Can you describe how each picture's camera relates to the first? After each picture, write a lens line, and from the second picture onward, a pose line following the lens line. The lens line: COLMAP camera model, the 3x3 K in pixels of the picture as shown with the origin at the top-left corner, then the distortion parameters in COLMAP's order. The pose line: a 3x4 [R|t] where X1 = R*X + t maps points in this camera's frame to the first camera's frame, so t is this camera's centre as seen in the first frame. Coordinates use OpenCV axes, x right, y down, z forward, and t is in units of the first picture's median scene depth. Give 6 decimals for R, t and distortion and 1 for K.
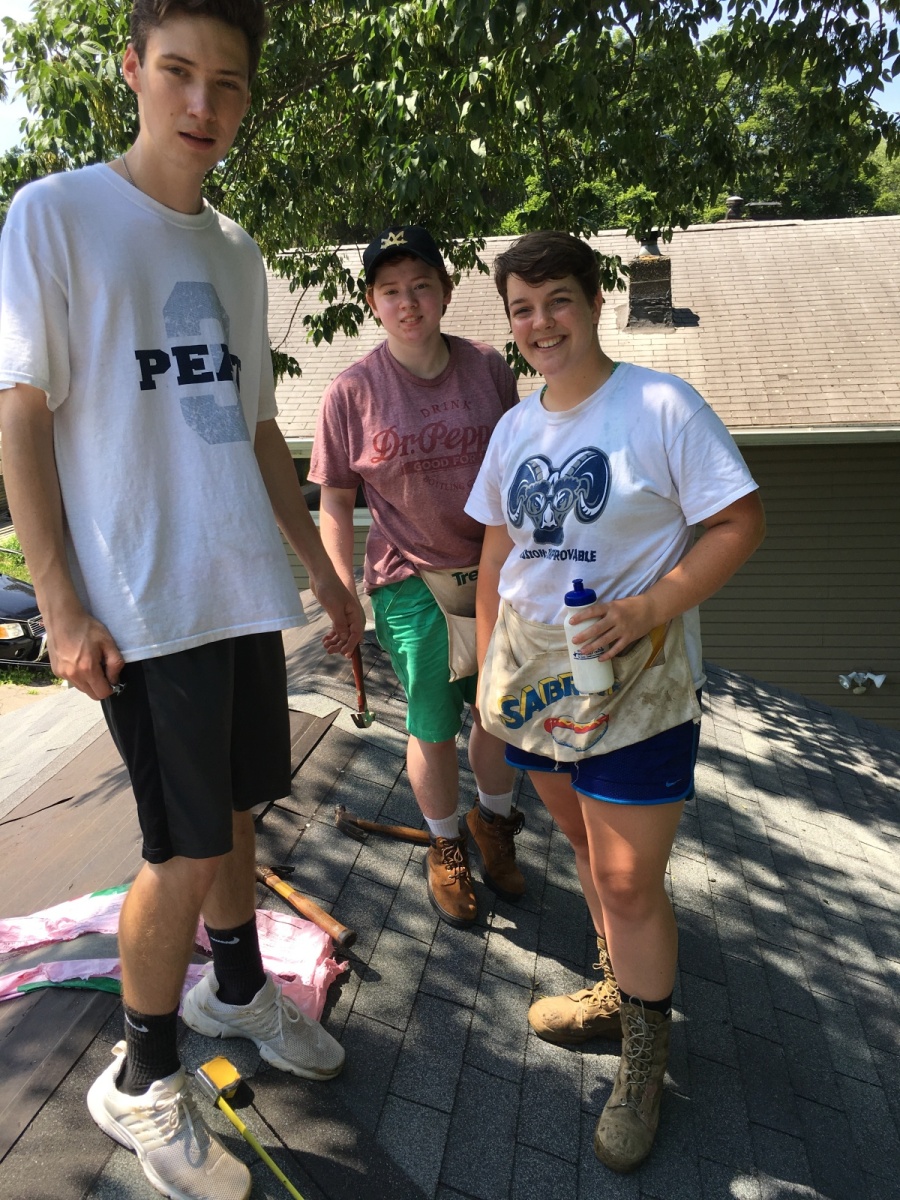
lens RADIAL K [[1006.2, 0, 446.6], [0, 1006.2, 609.2], [0, 0, 1]] dist [0.057026, -0.052258]
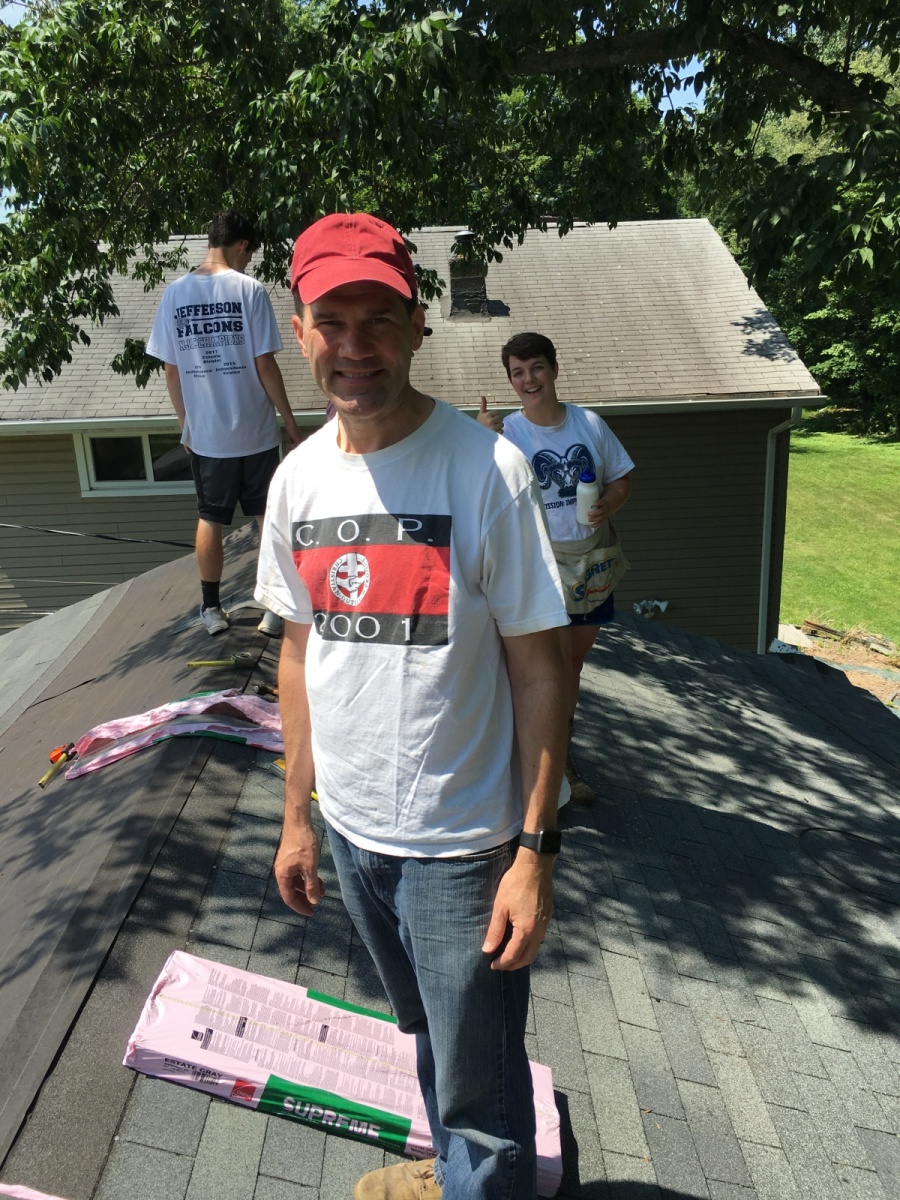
lens RADIAL K [[1006.2, 0, 454.9], [0, 1006.2, 596.8], [0, 0, 1]] dist [0.057026, -0.052258]
pose [[0.982954, -0.046838, 0.177783, -0.041716], [0.043919, 0.998828, 0.020323, 0.022700], [-0.178527, -0.012168, 0.983860, -0.163372]]
